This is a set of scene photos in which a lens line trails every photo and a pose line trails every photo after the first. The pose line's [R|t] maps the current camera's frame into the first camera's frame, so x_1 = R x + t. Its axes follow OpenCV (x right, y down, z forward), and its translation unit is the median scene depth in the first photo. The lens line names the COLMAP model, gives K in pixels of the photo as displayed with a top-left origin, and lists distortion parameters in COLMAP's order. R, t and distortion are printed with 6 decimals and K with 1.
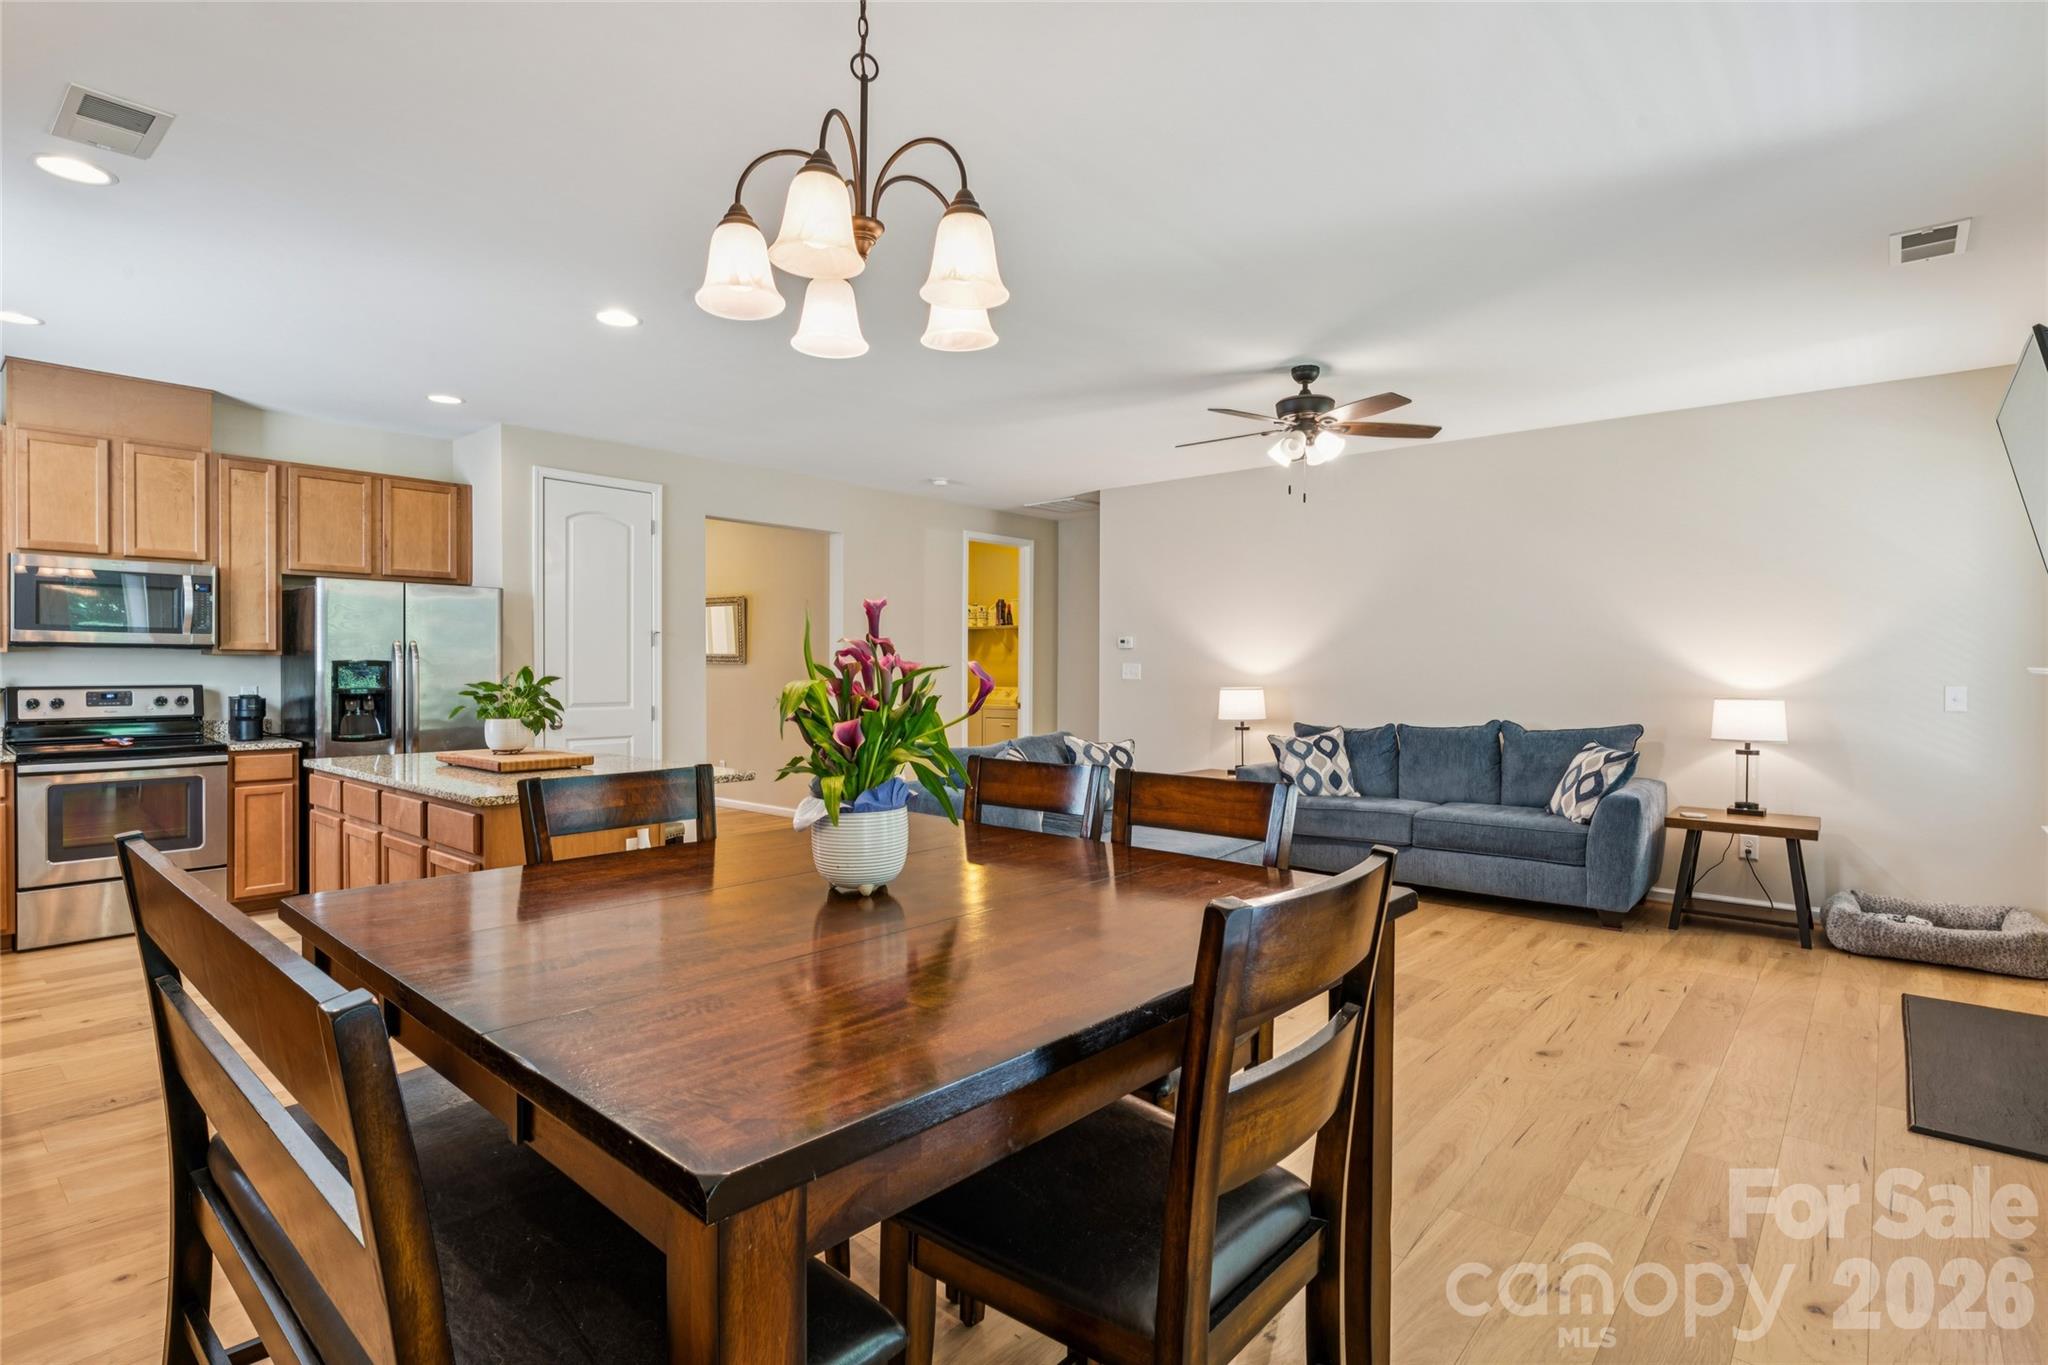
lens RADIAL K [[1006.8, 0, 1028.3], [0, 1006.8, 669.5], [0, 0, 1]] dist [-0.001294, 0.000687]
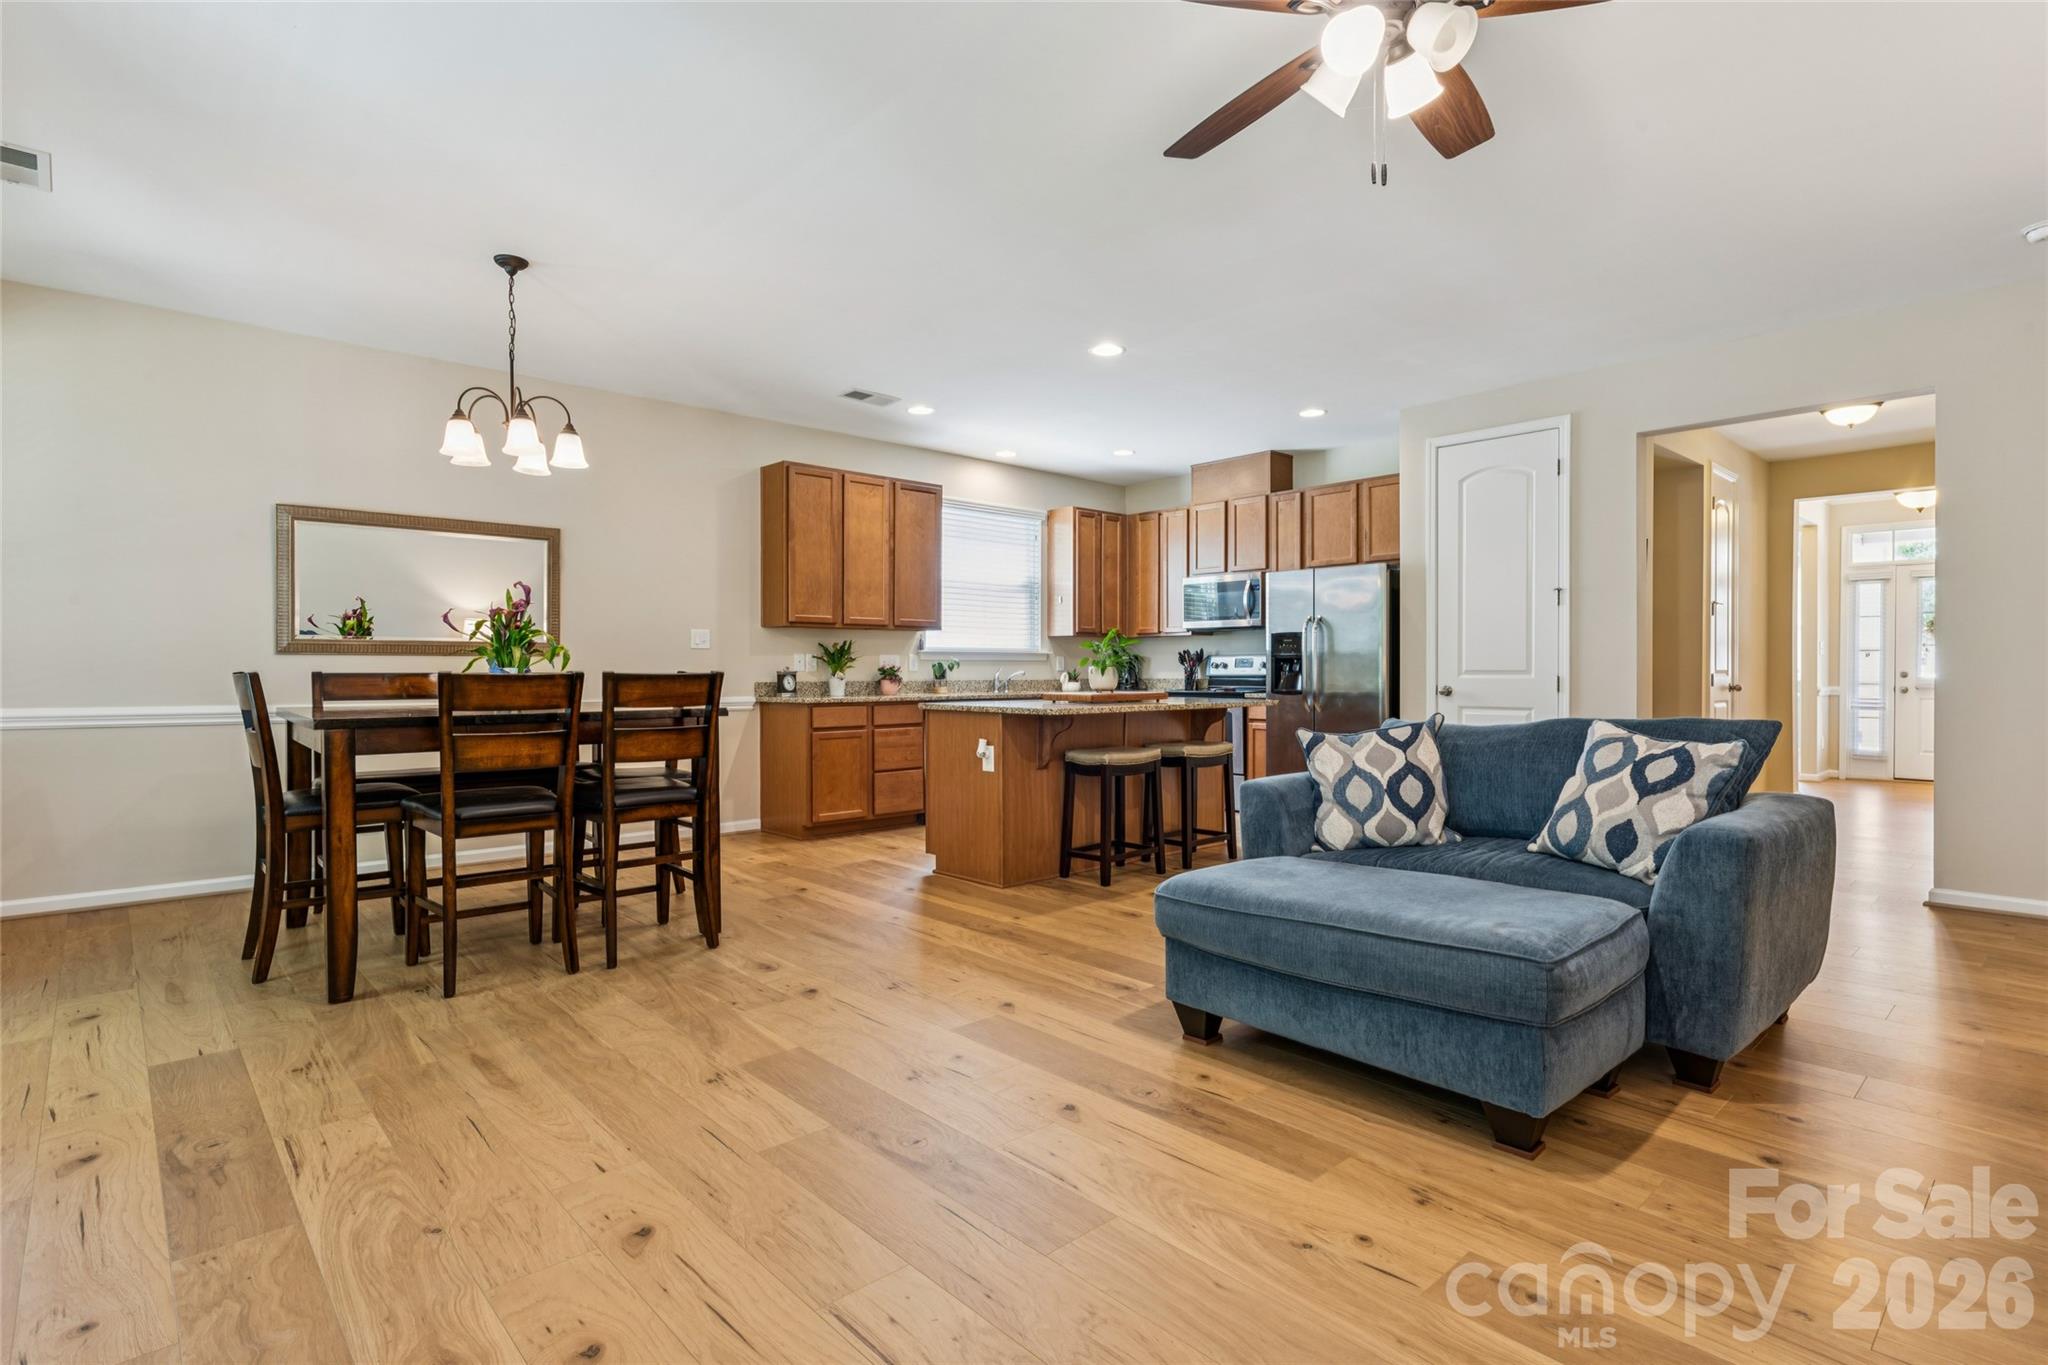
lens RADIAL K [[1006.8, 0, 1029.9], [0, 1006.8, 675.5], [0, 0, 1]] dist [-0.001294, 0.000687]
pose [[-0.116649, 0.001986, -0.993171, 0.680129], [-0.001484, 0.999997, 0.002174, 0.045156], [0.993172, 0.001727, -0.116646, 0.833684]]
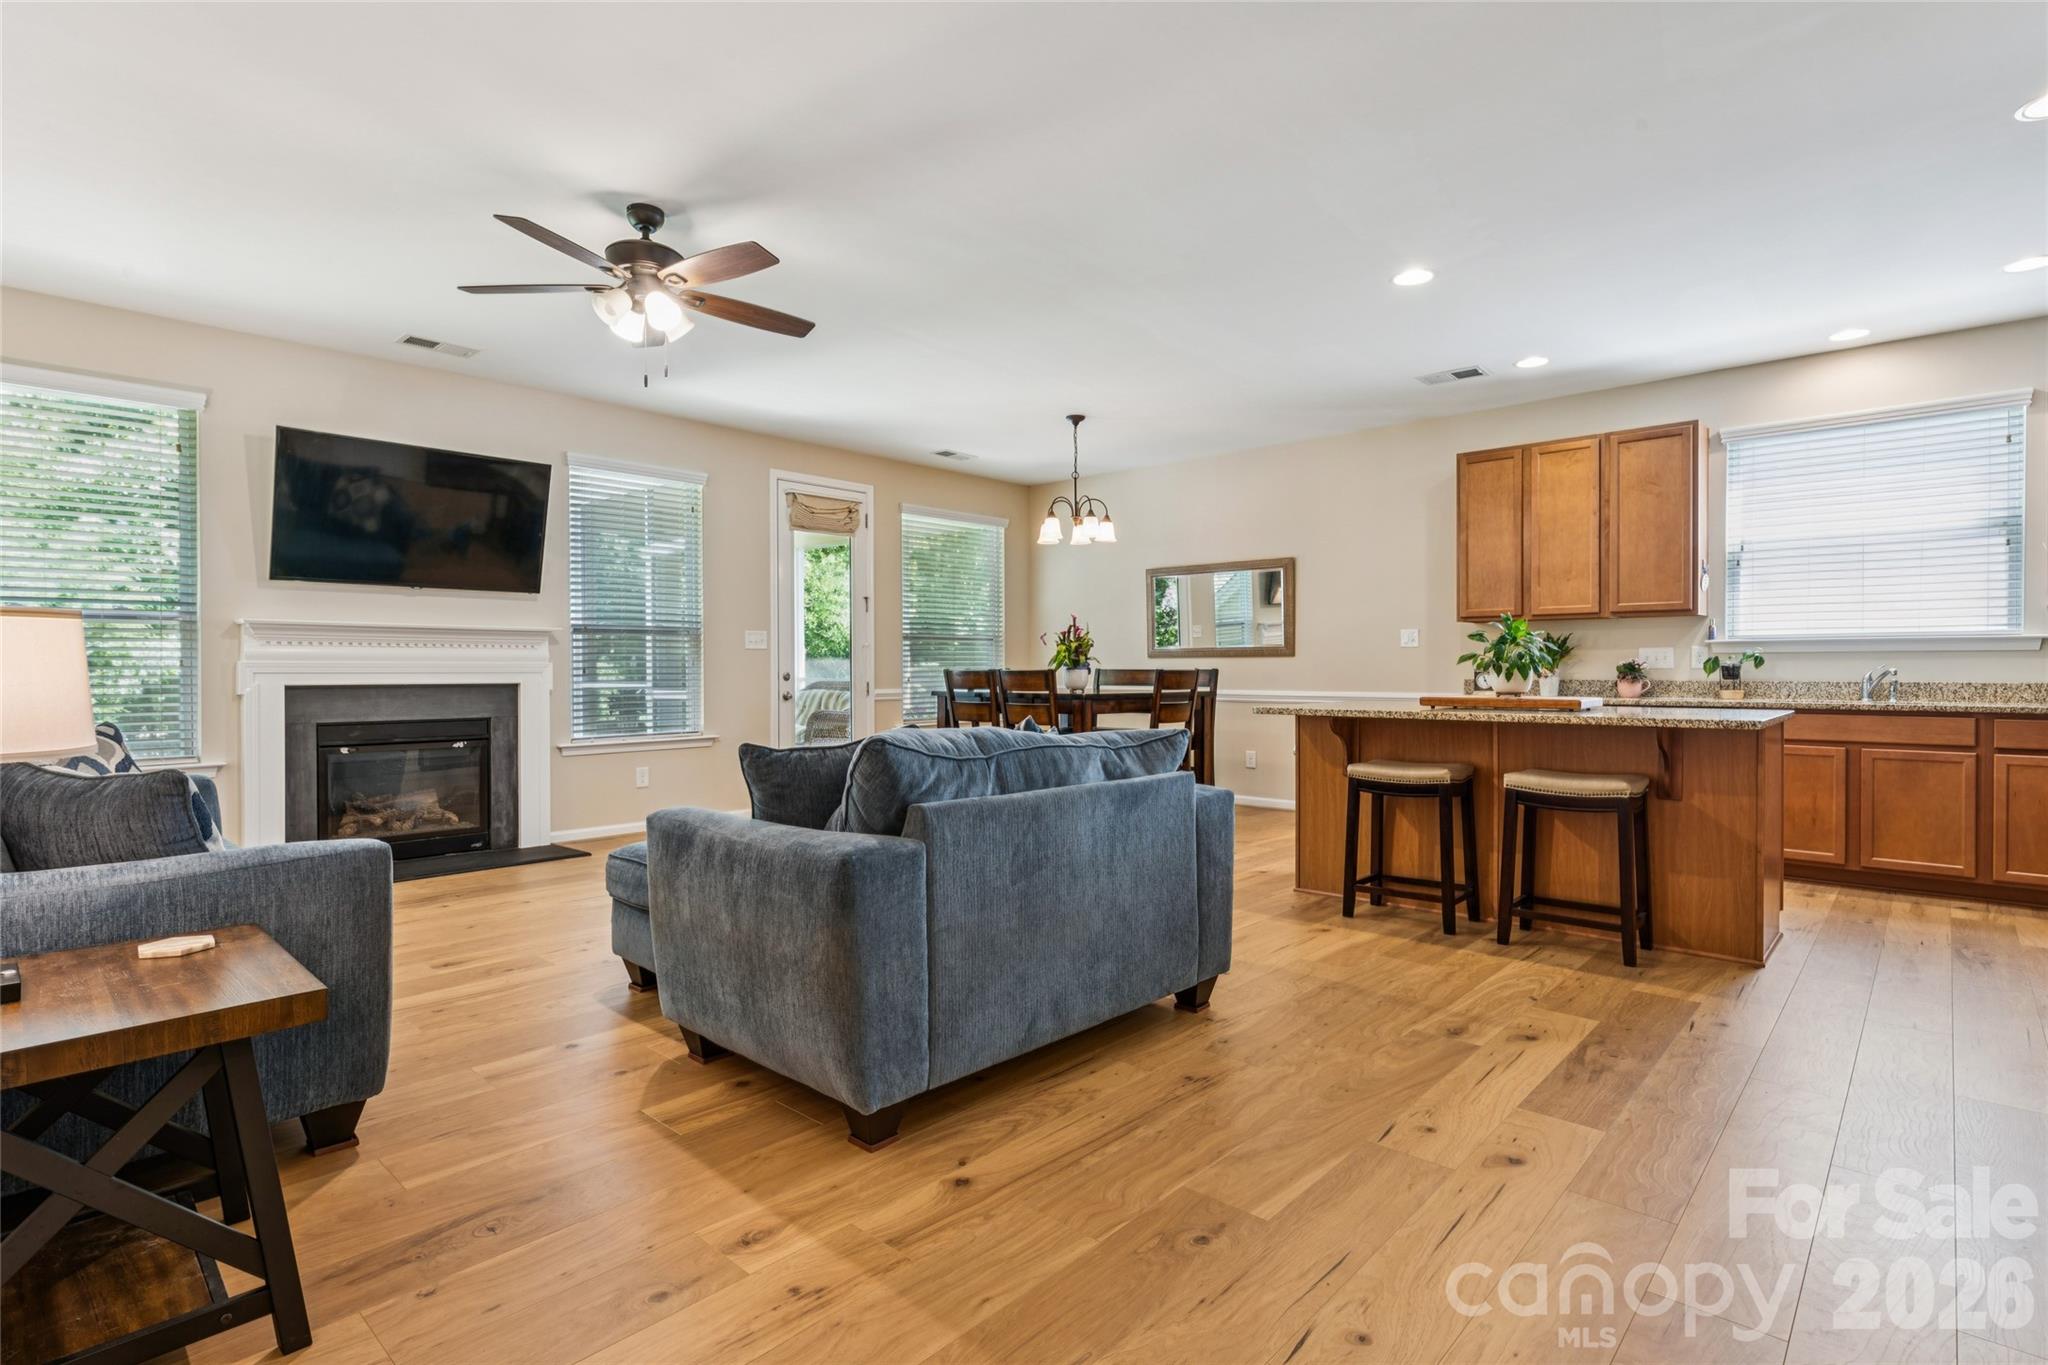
lens RADIAL K [[1006.8, 0, 1036.7], [0, 1006.8, 681.7], [0, 0, 1]] dist [-0.001294, 0.000687]
pose [[-0.999433, -0.002960, 0.033549, -0.044241], [-0.002447, 0.999880, 0.015308, 0.041746], [-0.033590, 0.015218, -0.999320, 1.622376]]
